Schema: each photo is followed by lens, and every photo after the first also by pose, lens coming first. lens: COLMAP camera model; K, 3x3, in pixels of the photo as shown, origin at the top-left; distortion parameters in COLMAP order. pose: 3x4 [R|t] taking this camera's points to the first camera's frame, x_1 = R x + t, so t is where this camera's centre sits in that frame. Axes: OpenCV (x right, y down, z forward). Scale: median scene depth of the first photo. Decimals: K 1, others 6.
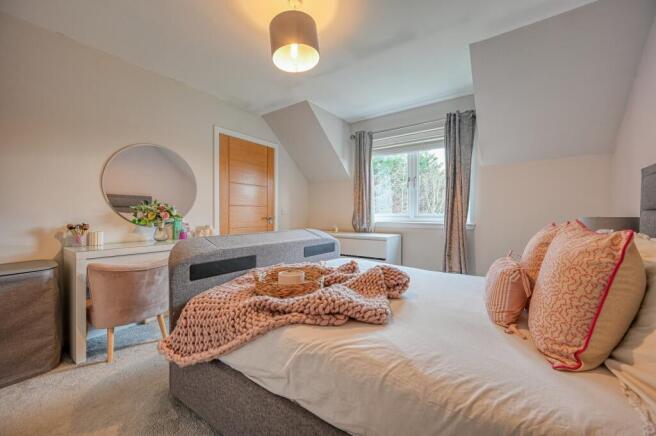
lens RADIAL K [[257.7, 0, 325.4], [0, 257.7, 216.3], [0, 0, 1]] dist [-0.002651, 0.000111]
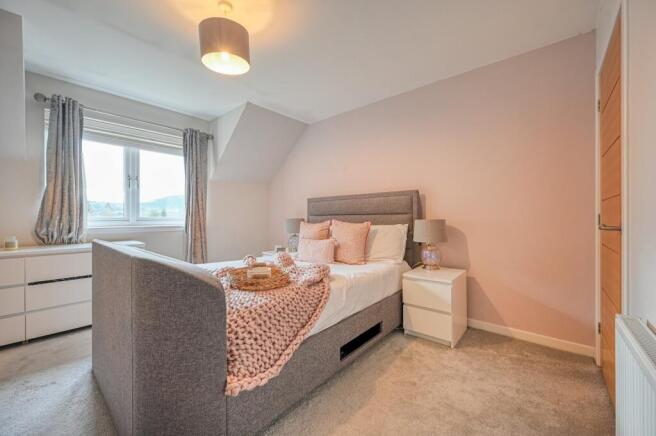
lens RADIAL K [[257.7, 0, 329.5], [0, 257.7, 218.2], [0, 0, 1]] dist [-0.002651, 0.000111]
pose [[0.094174, -0.005264, 0.995542, -0.551011], [0.017420, 0.999842, 0.003638, 0.004011], [-0.995403, 0.017000, 0.094251, 0.268617]]
